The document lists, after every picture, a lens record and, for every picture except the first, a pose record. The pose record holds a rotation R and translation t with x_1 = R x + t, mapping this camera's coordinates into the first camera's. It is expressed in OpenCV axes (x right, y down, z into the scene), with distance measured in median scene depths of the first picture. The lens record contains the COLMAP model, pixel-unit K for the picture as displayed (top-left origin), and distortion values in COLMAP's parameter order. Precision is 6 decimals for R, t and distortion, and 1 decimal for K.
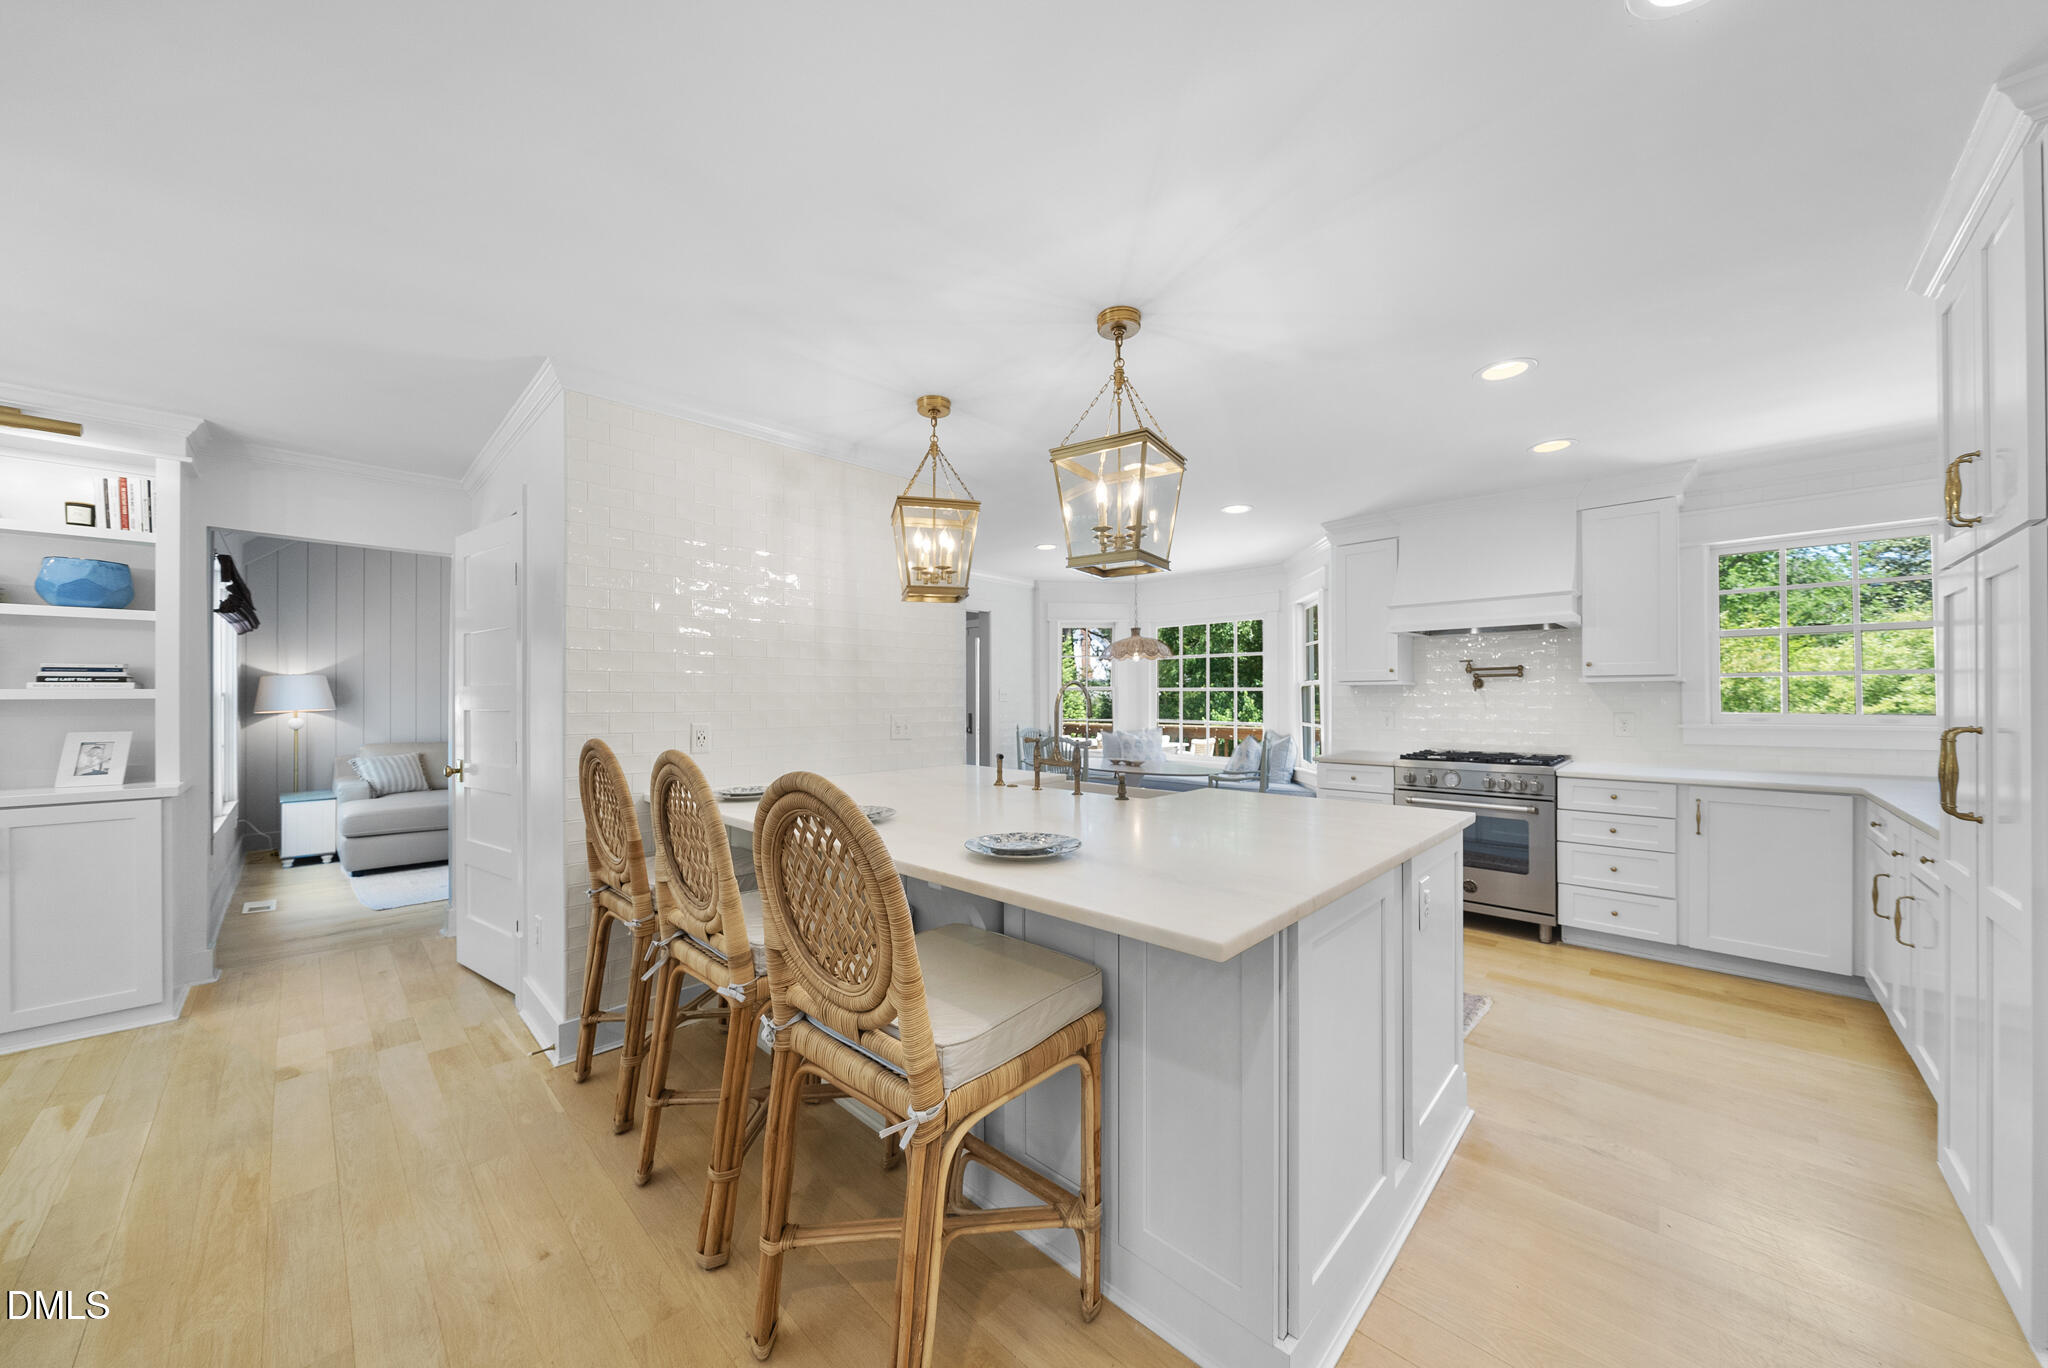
lens RADIAL K [[712.0, 0, 1023.8], [0, 712.0, 695.9], [0, 0, 1]] dist [-0.006136, -0.000044]
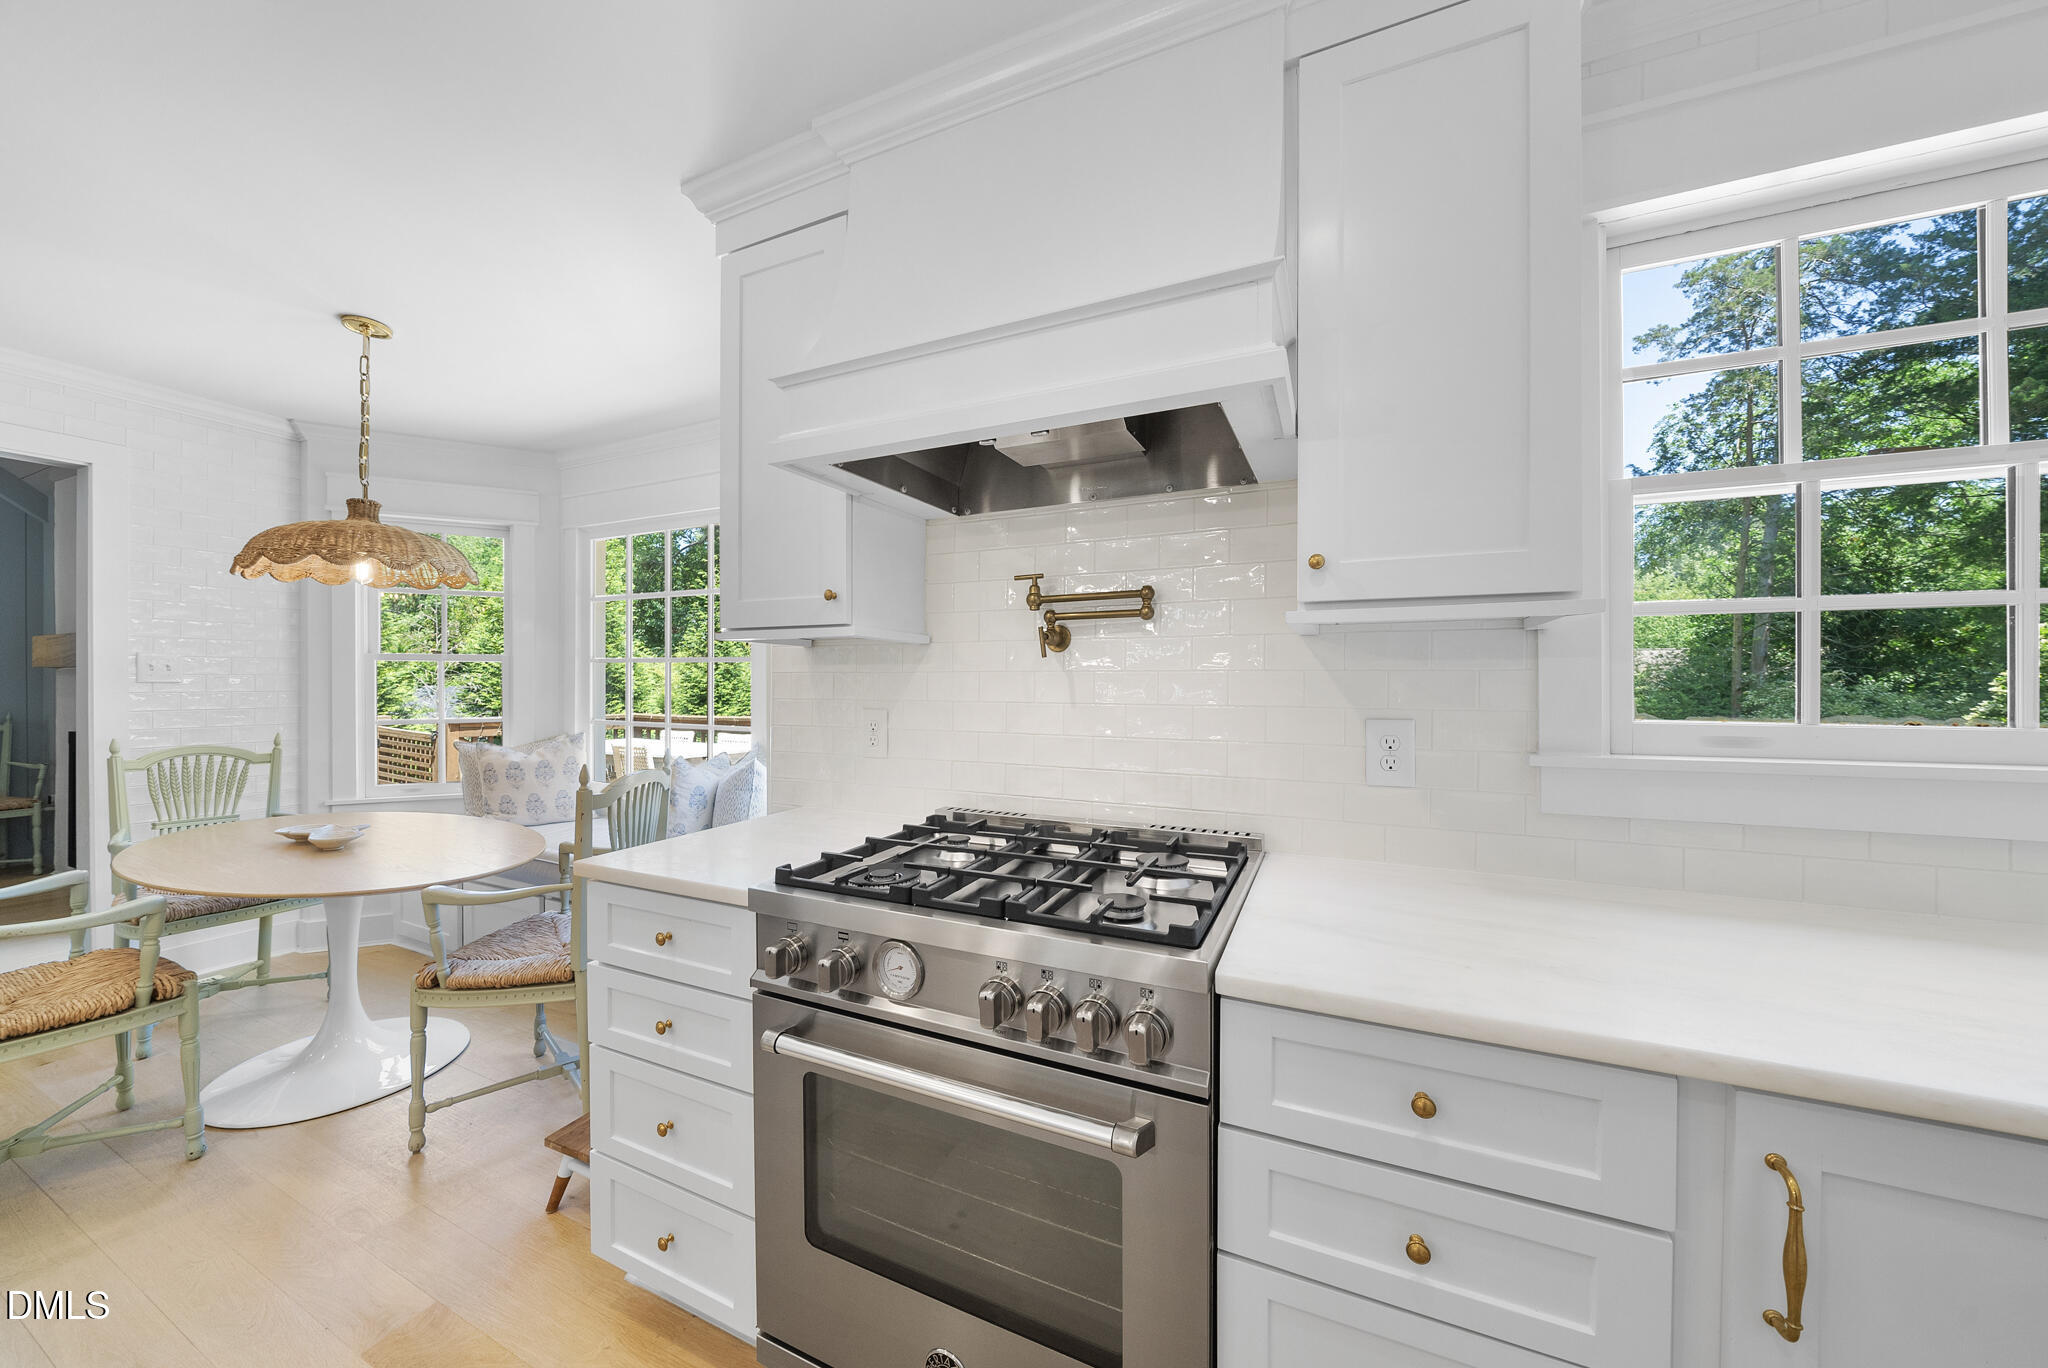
lens RADIAL K [[712.0, 0, 1031.1], [0, 712.0, 683.7], [0, 0, 1]] dist [-0.006136, -0.000044]
pose [[0.936407, 0.002059, 0.350911, 0.513229], [-0.005241, 0.999953, 0.008120, 0.004578], [-0.350878, -0.009443, 0.936374, 0.674104]]
